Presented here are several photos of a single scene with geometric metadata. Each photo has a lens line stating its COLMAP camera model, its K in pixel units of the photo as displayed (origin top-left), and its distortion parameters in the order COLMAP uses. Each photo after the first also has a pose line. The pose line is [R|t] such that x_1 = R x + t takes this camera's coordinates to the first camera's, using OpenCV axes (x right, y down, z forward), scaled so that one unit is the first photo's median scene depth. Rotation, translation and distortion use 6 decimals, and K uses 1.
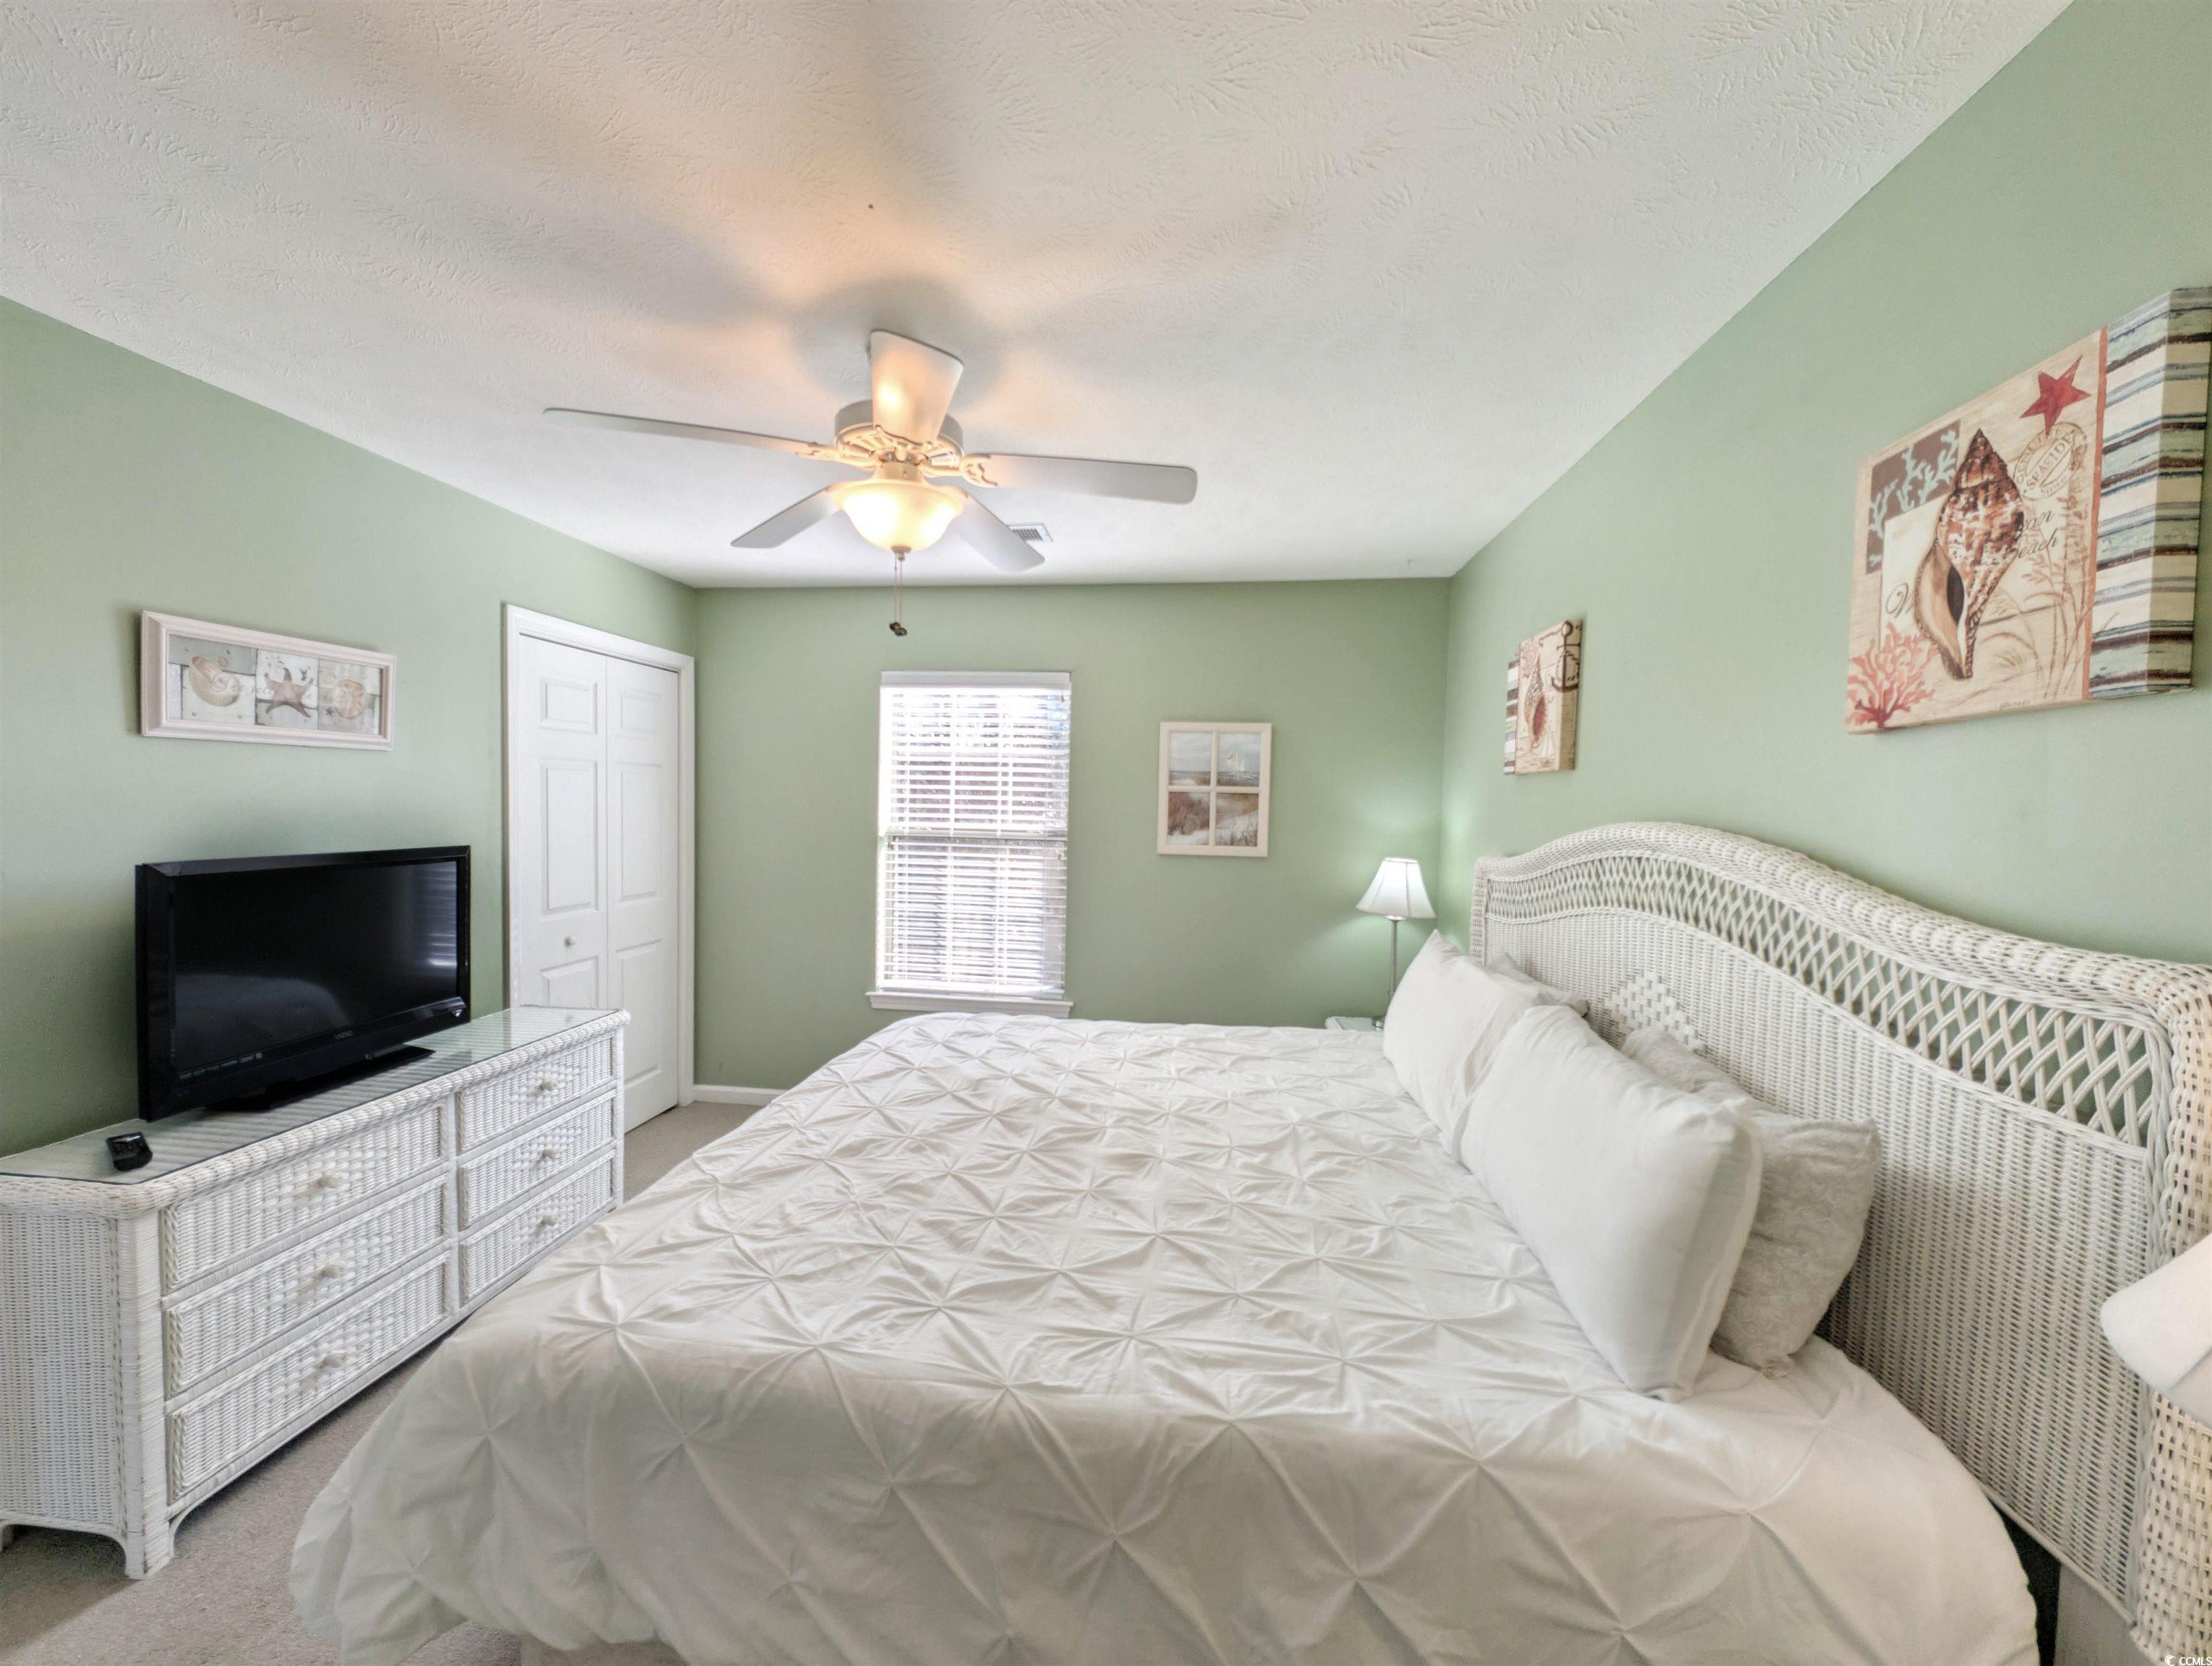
lens RADIAL K [[827.6, 0, 1093.9], [0, 827.6, 838.3], [0, 0, 1]] dist [0.015161, -0.007491]
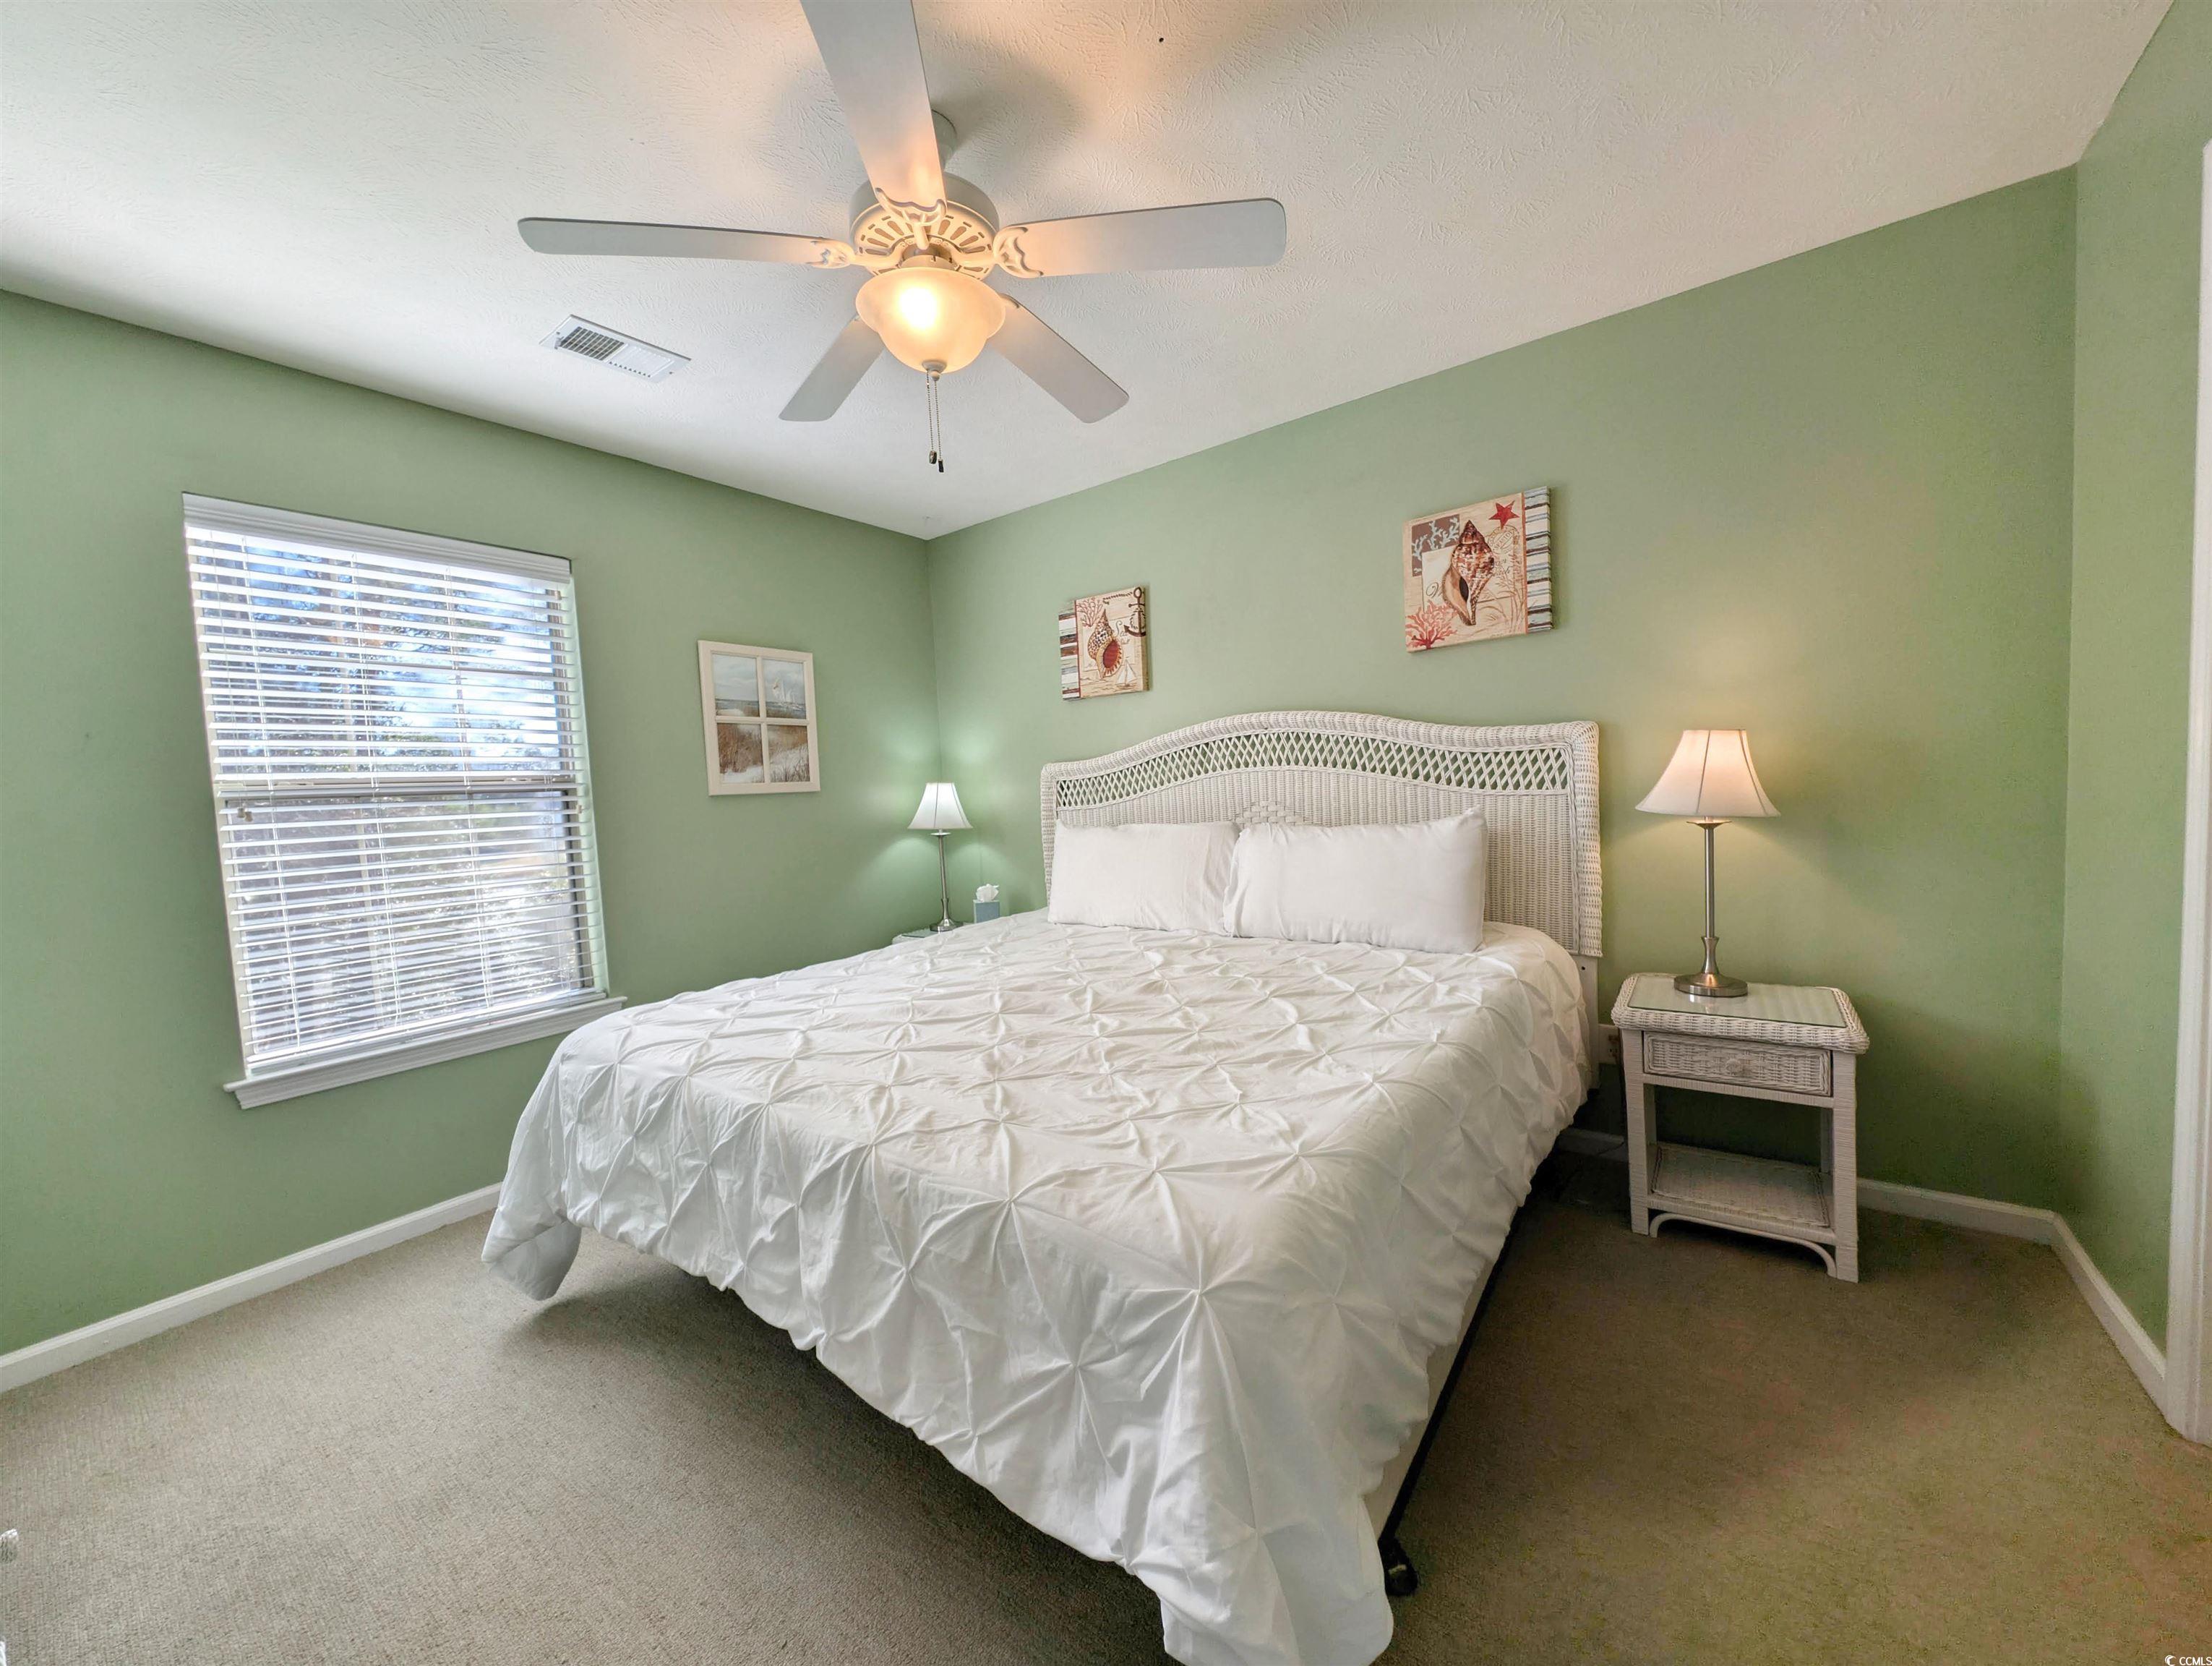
lens RADIAL K [[827.6, 0, 1093.9], [0, 827.6, 838.3], [0, 0, 1]] dist [0.015161, -0.007491]
pose [[0.490100, -0.100967, 0.865799, -1.205227], [0.097591, 0.993380, 0.060602, 0.123952], [-0.866186, 0.054793, 0.496709, 0.589954]]
